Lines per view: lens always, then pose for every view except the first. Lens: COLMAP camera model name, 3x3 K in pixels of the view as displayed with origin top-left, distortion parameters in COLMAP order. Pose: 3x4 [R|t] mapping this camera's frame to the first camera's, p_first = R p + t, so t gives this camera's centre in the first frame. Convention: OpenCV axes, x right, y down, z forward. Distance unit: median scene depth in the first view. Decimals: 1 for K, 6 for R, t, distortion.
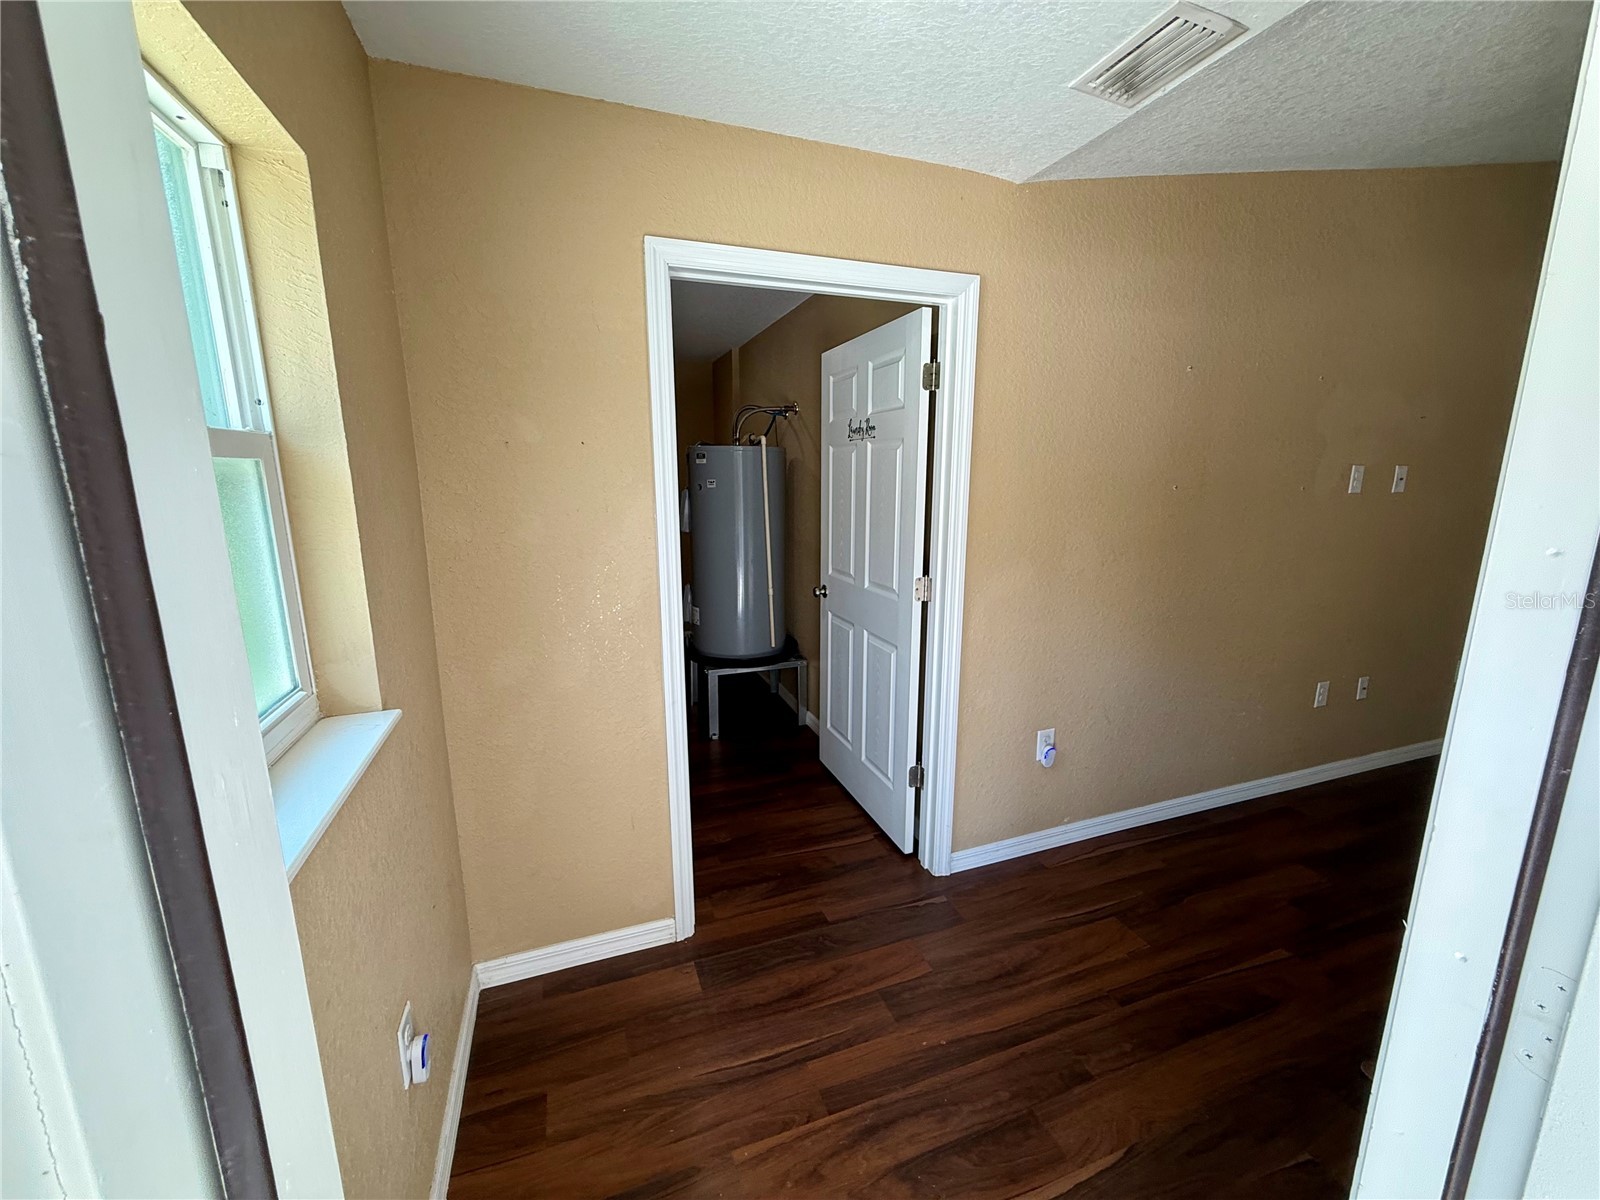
lens RADIAL K [[636.7, 0, 796.0], [0, 636.7, 599.5], [0, 0, 1]] dist [0.001076, -0.000092]
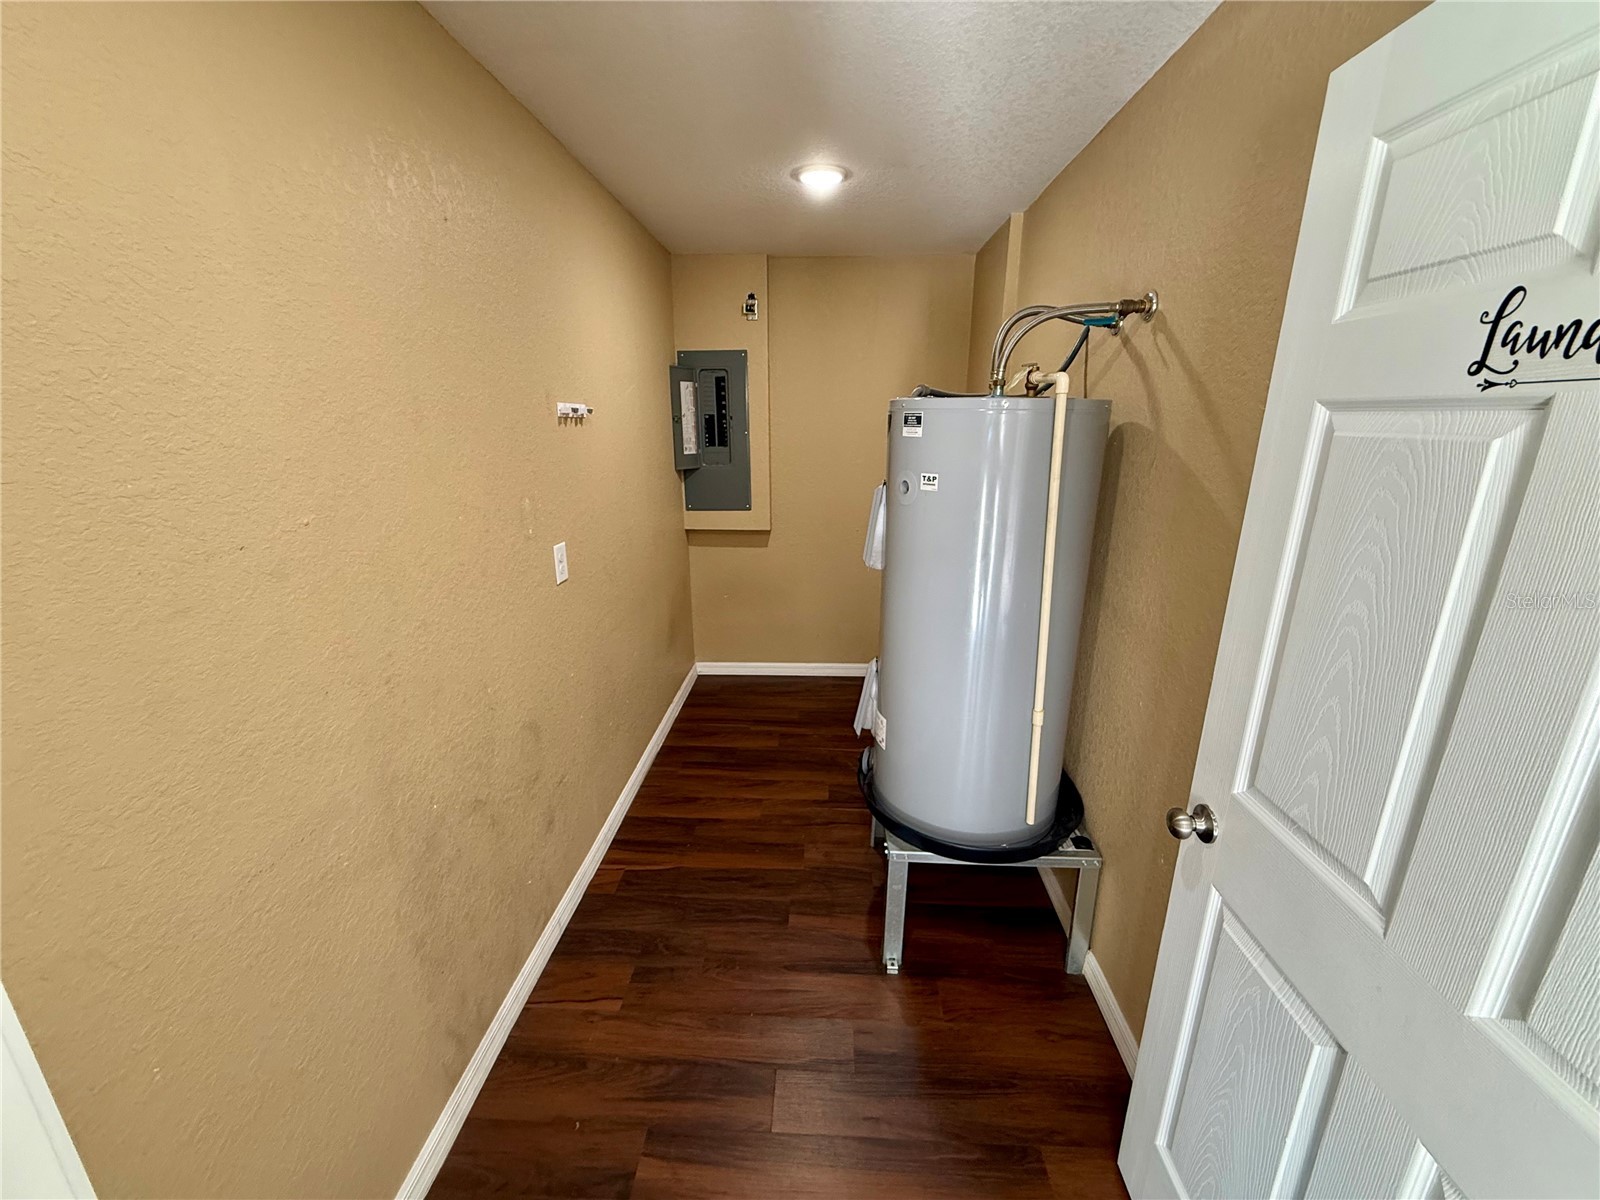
lens RADIAL K [[636.7, 0, 796.0], [0, 636.7, 599.5], [0, 0, 1]] dist [0.001076, -0.000092]
pose [[0.921098, 0.112619, -0.372687, -0.039026], [-0.080552, 0.991663, 0.100578, -0.130337], [0.380907, -0.062621, 0.922490, 0.510683]]
